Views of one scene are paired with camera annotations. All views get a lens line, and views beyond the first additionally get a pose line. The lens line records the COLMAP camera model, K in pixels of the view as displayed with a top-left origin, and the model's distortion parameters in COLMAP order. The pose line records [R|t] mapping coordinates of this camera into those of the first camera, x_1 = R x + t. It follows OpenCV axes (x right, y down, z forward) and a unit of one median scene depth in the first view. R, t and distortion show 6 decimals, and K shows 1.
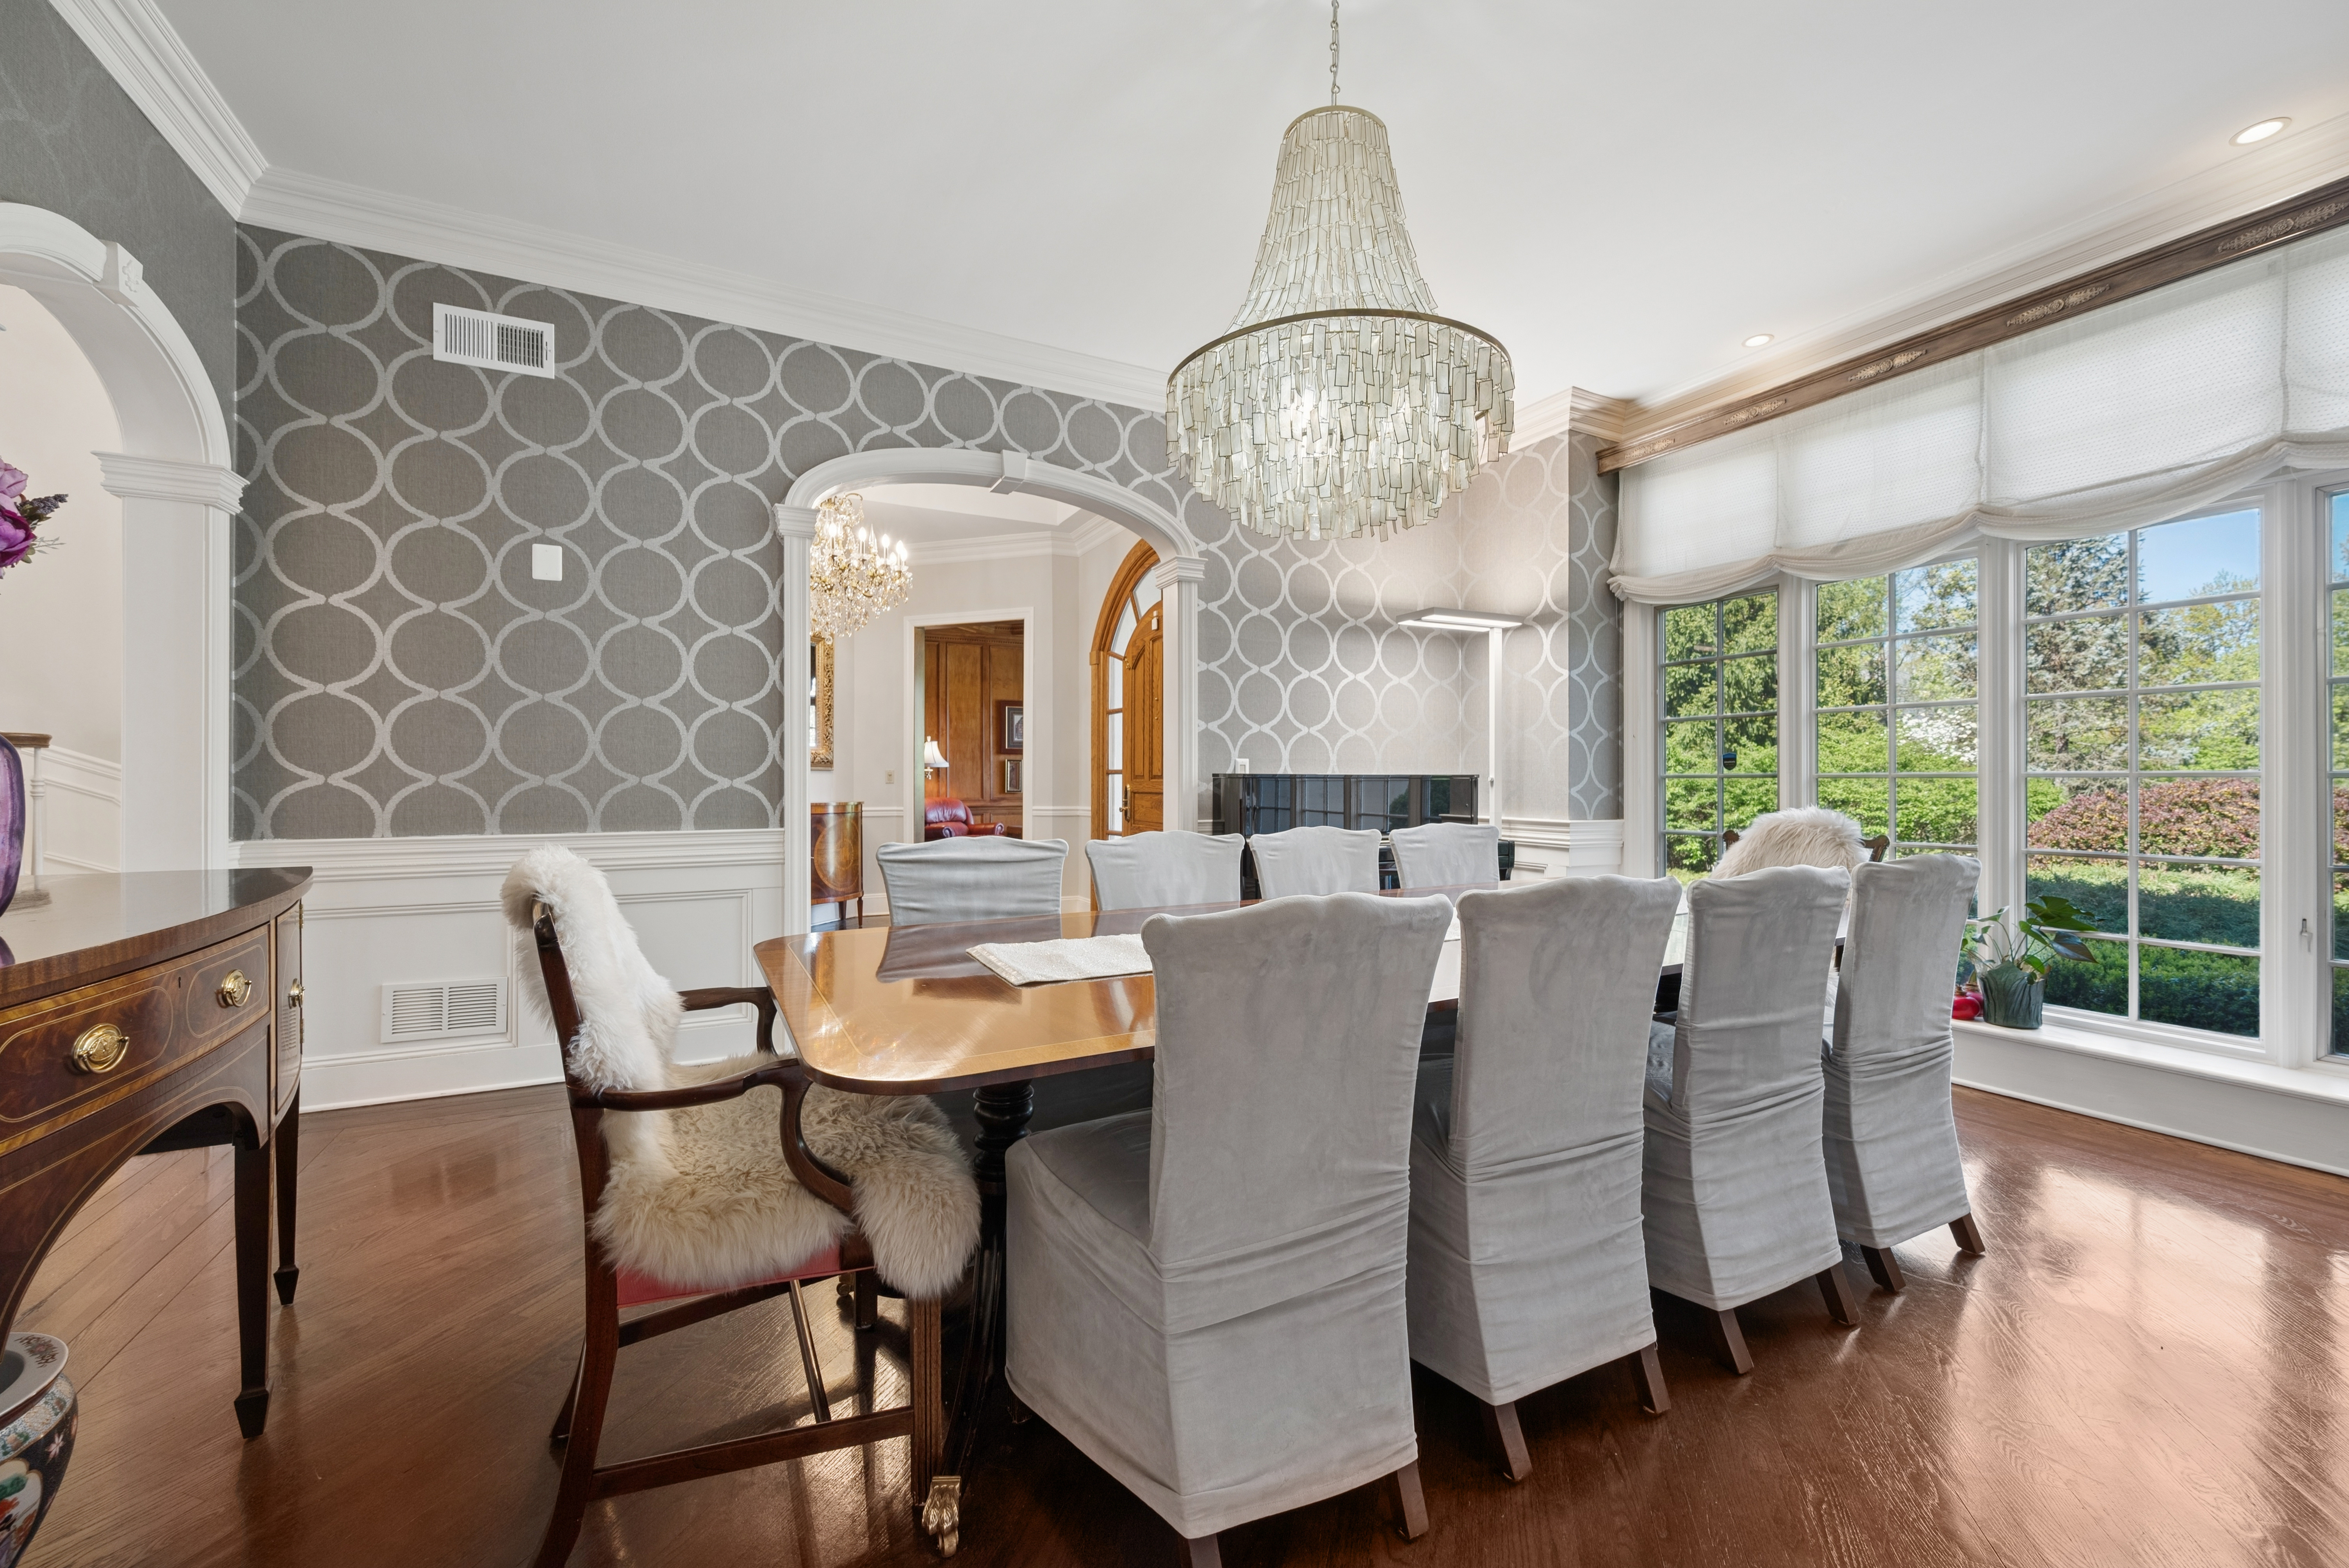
lens RADIAL K [[942.6, 0, 1163.8], [0, 942.6, 783.7], [0, 0, 1]] dist [0.000101, -0.000373]
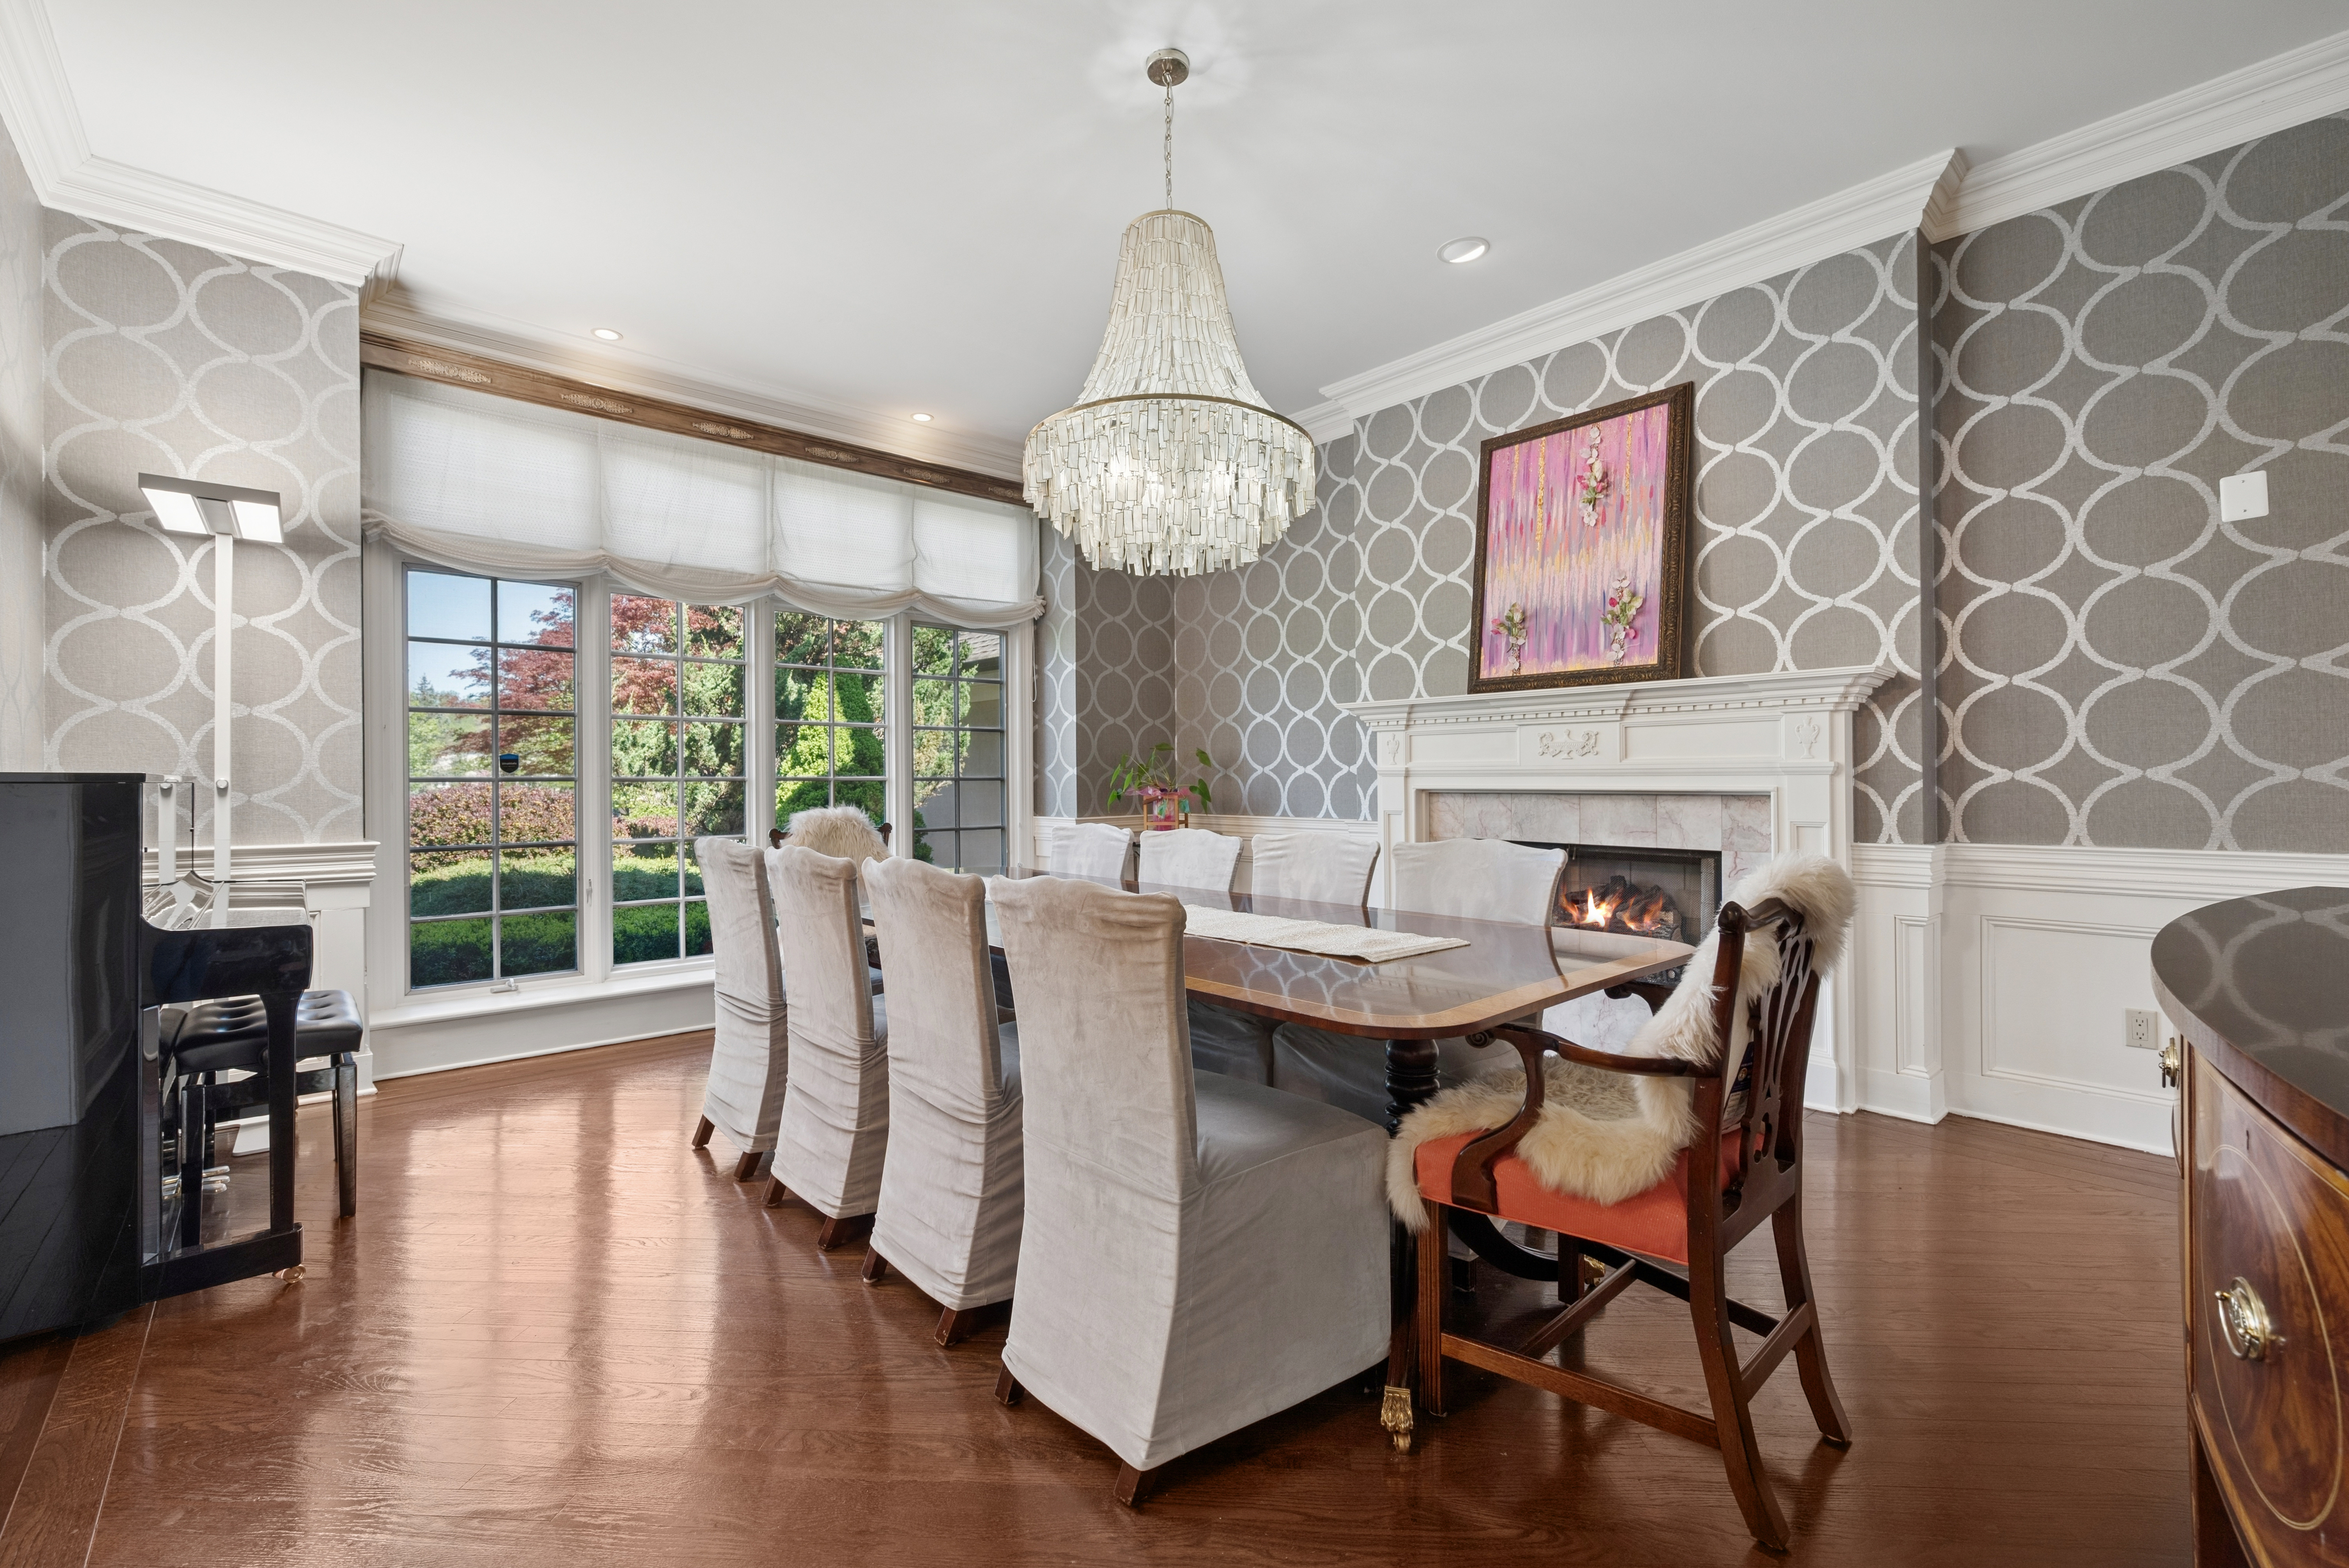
lens RADIAL K [[993.0, 0, 1158.6], [0, 993.0, 788.2], [0, 0, 1]] dist [-0.003044, 0.000262]
pose [[-0.260392, -0.007391, 0.965475, -0.286320], [0.002163, 0.999964, 0.008238, -0.000749], [-0.965500, 0.004234, -0.260367, 0.387155]]
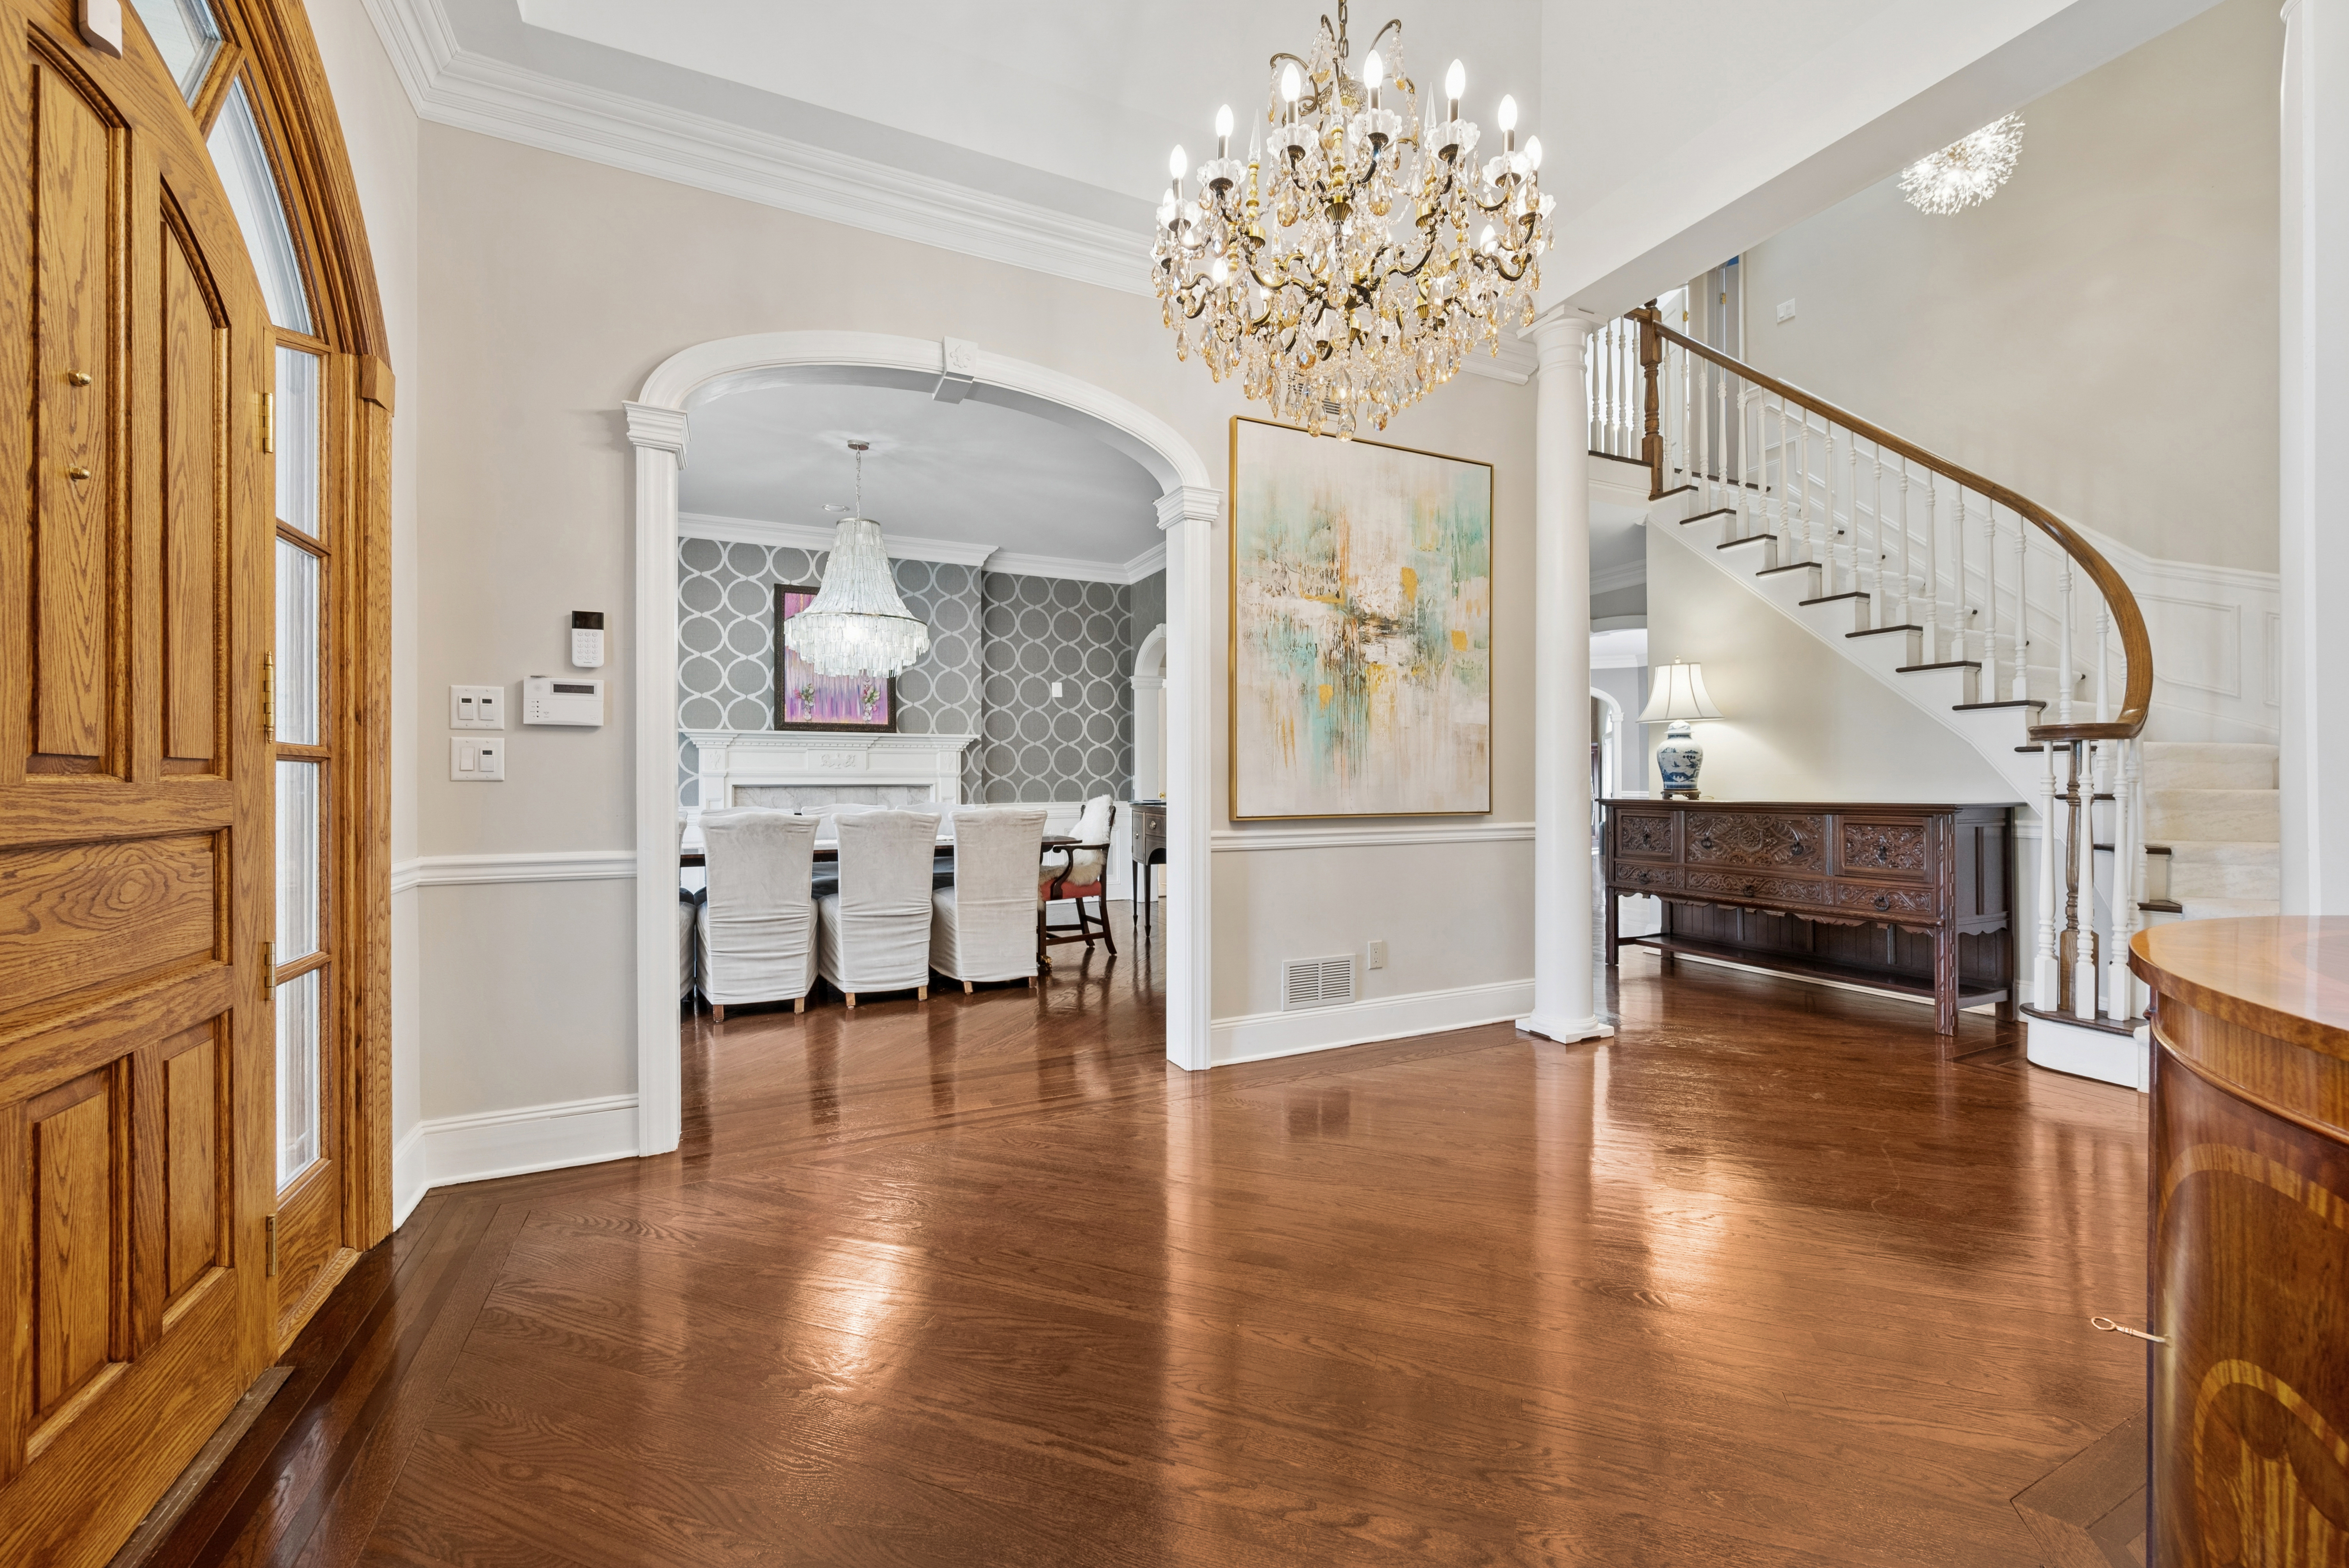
lens RADIAL K [[942.6, 0, 1164.9], [0, 942.6, 775.5], [0, 0, 1]] dist [0.000101, -0.000373]
pose [[-0.999421, -0.001005, 0.034000, -0.203510], [-0.001048, 0.999999, -0.001251, -0.003364], [-0.033999, -0.001286, -0.999421, 0.974085]]
